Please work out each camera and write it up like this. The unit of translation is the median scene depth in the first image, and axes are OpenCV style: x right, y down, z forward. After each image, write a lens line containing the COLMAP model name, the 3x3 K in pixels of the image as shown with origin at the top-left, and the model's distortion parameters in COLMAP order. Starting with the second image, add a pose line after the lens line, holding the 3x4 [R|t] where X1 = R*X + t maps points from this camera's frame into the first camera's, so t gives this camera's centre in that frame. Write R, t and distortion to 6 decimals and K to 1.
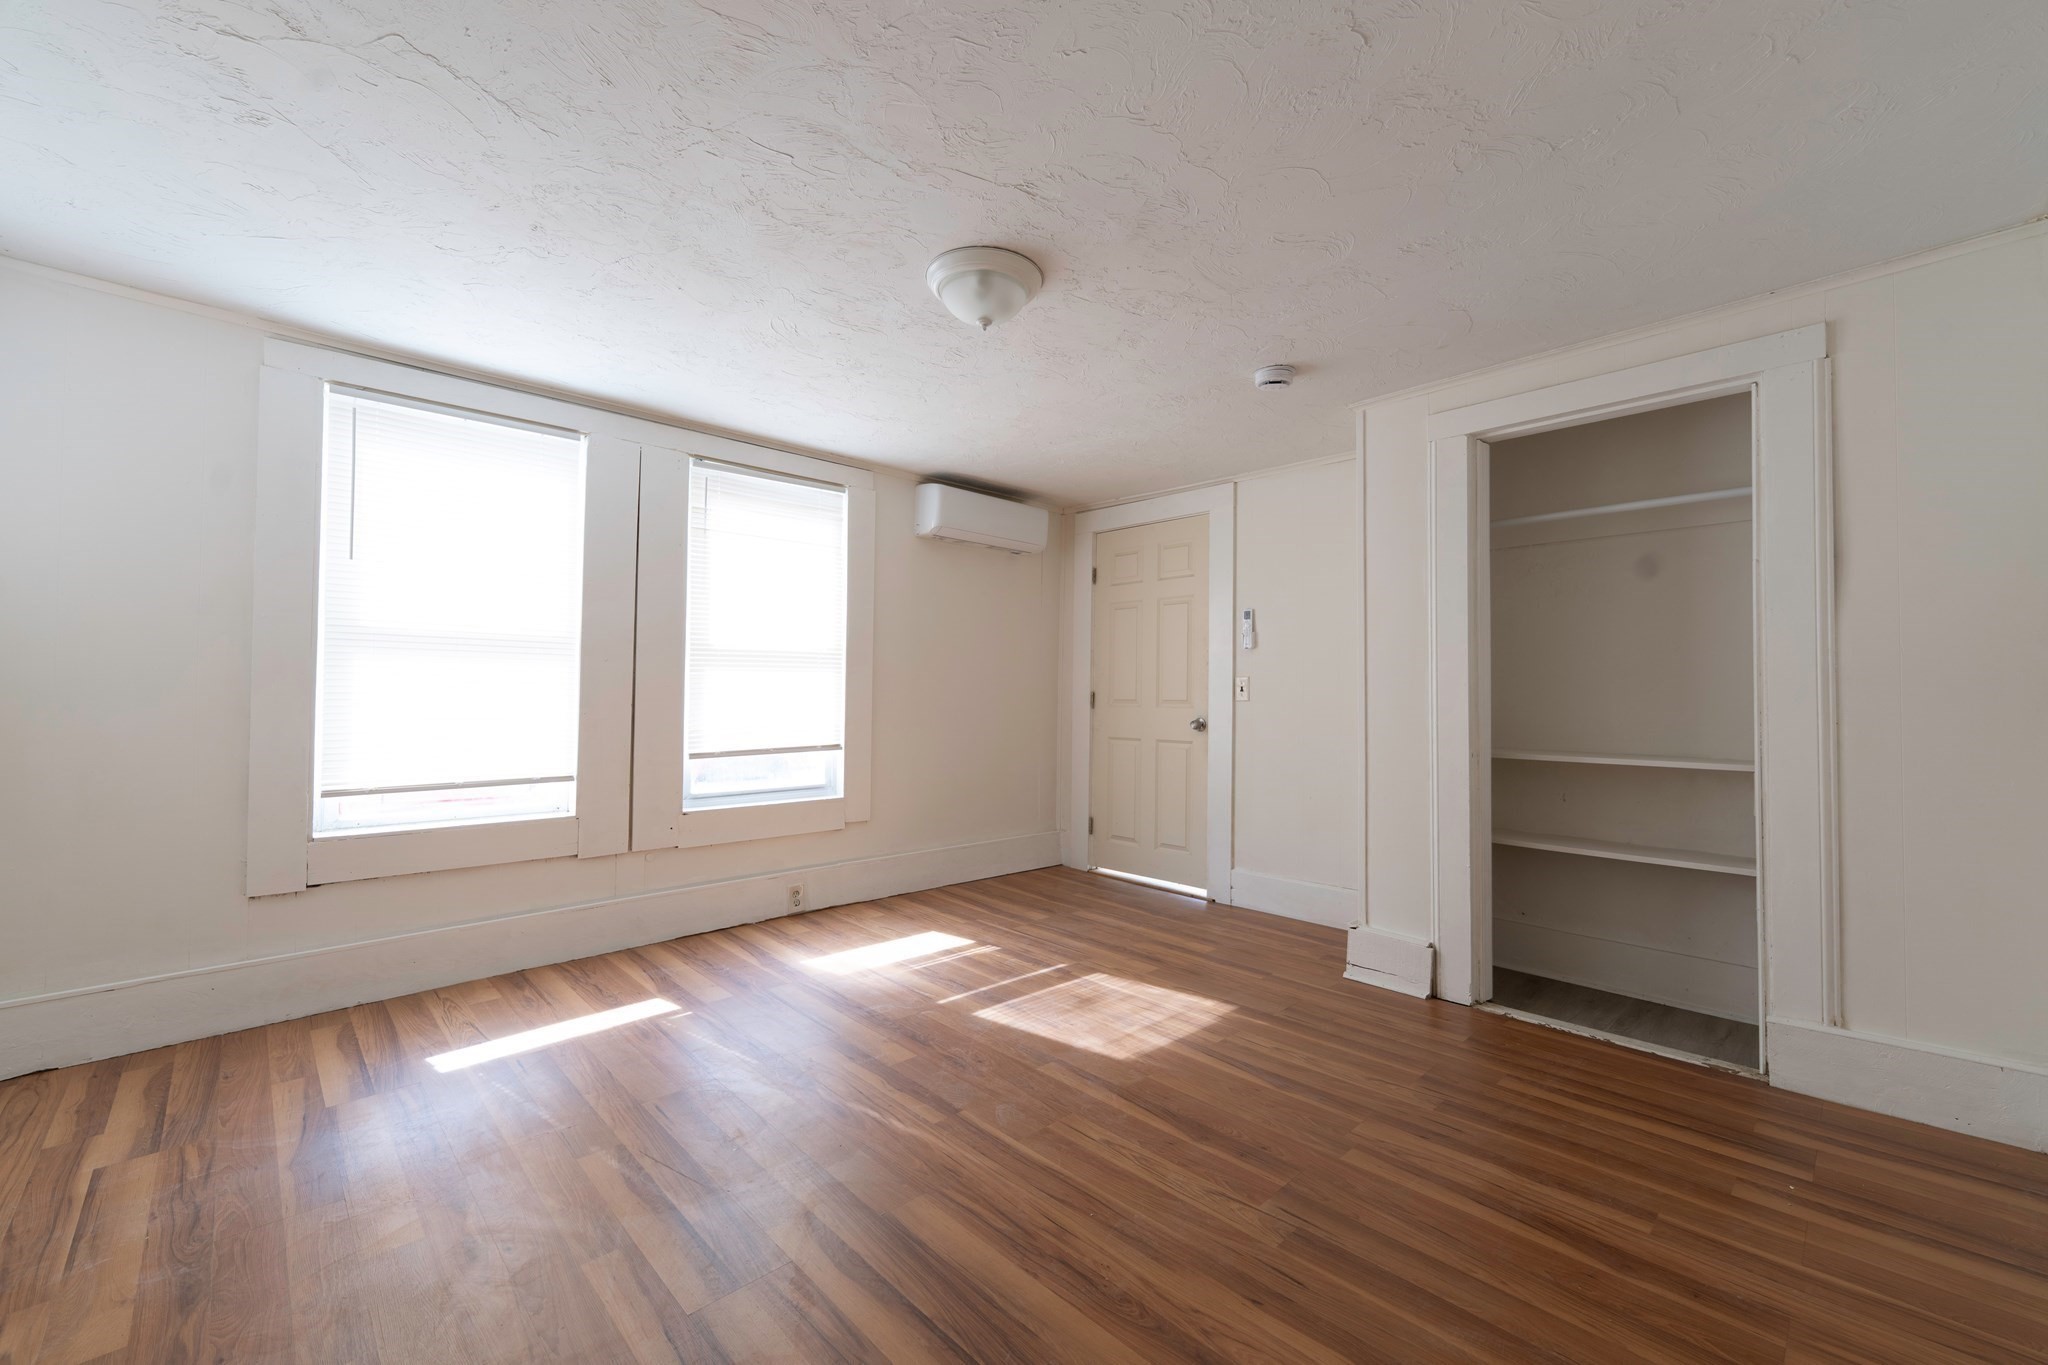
lens RADIAL K [[847.4, 0, 1034.6], [0, 847.4, 687.4], [0, 0, 1]] dist [-0.002374, -0.000138]
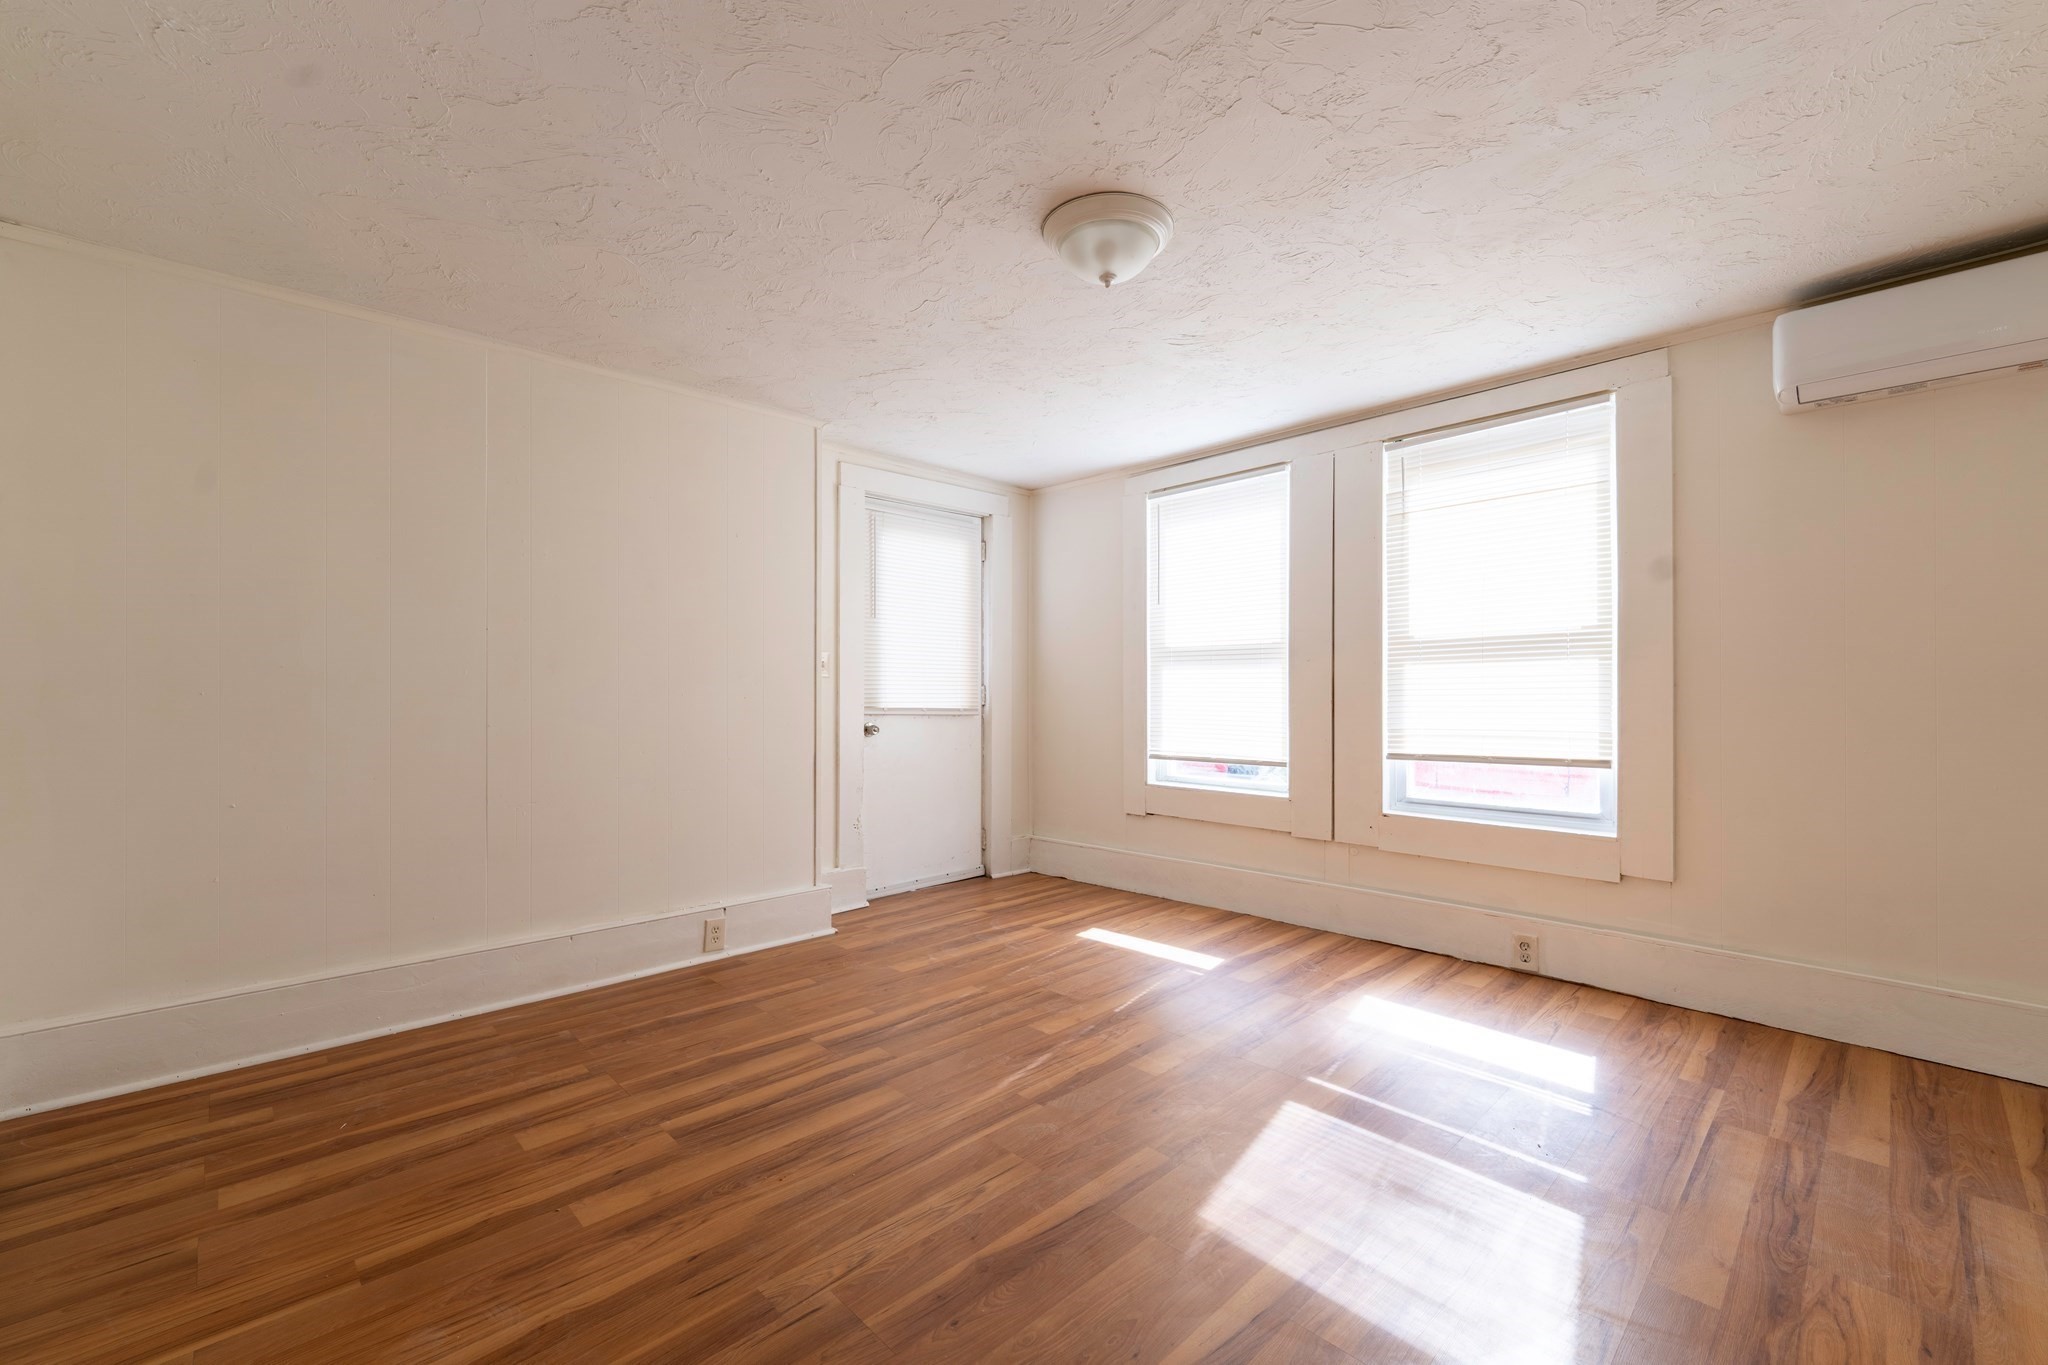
lens RADIAL K [[847.4, 0, 1022.5], [0, 847.4, 683.7], [0, 0, 1]] dist [-0.002374, -0.000138]
pose [[-0.034531, -0.019279, -0.999218, 0.602049], [0.007501, 0.999781, -0.019549, 0.017165], [0.999375, -0.008170, -0.034379, 0.666912]]
